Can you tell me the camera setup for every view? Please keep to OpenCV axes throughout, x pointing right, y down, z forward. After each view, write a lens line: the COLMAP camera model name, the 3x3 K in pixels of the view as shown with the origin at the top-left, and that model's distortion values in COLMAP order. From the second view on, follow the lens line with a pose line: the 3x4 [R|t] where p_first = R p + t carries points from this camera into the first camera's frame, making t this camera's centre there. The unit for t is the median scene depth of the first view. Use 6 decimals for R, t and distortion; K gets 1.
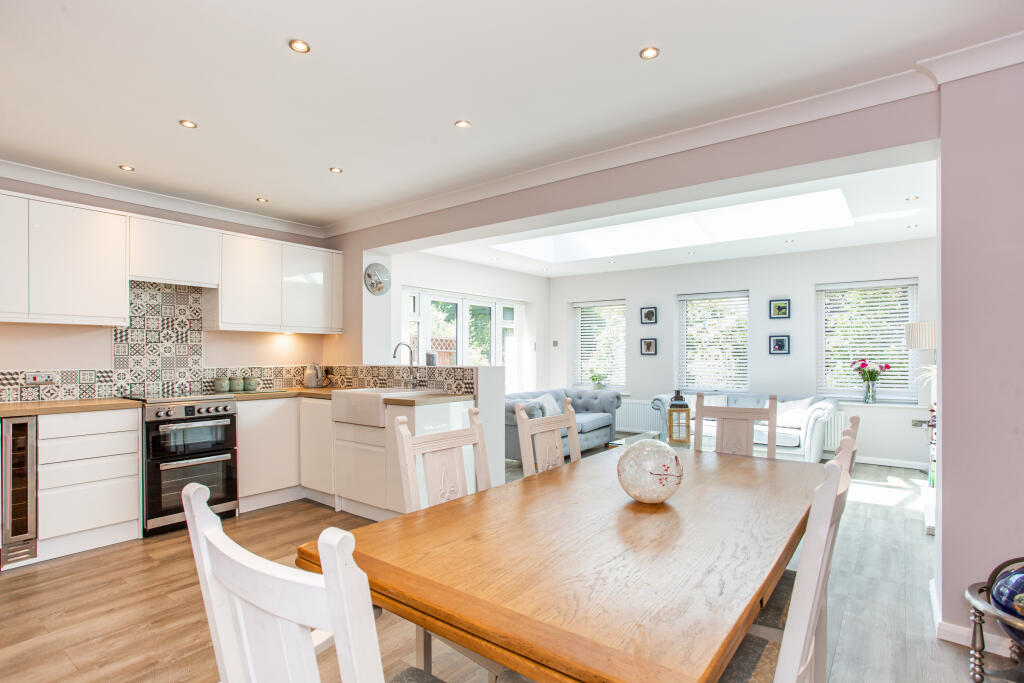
lens RADIAL K [[540.3, 0, 496.6], [0, 540.3, 349.8], [0, 0, 1]] dist [-0.034225, 0.030338]
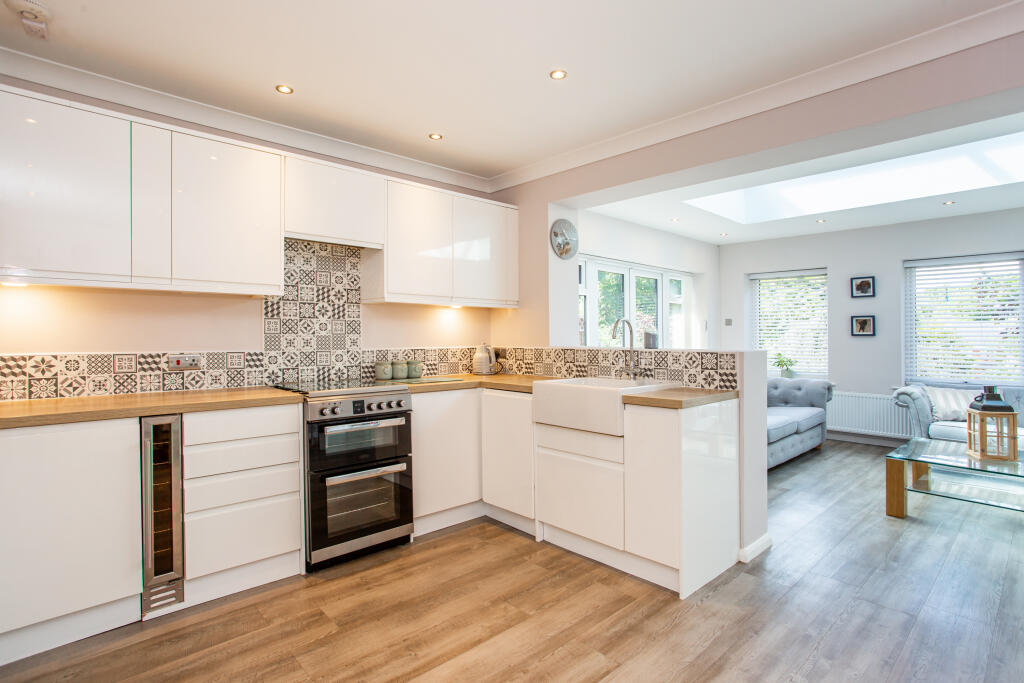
lens RADIAL K [[516.9, 0, 498.3], [0, 516.9, 336.7], [0, 0, 1]] dist [-0.048289, 0.030515]
pose [[0.988745, 0.003897, -0.149561, -0.243482], [-0.002105, 0.999924, 0.012140, 0.004774], [0.149597, -0.011689, 0.988678, 0.281906]]
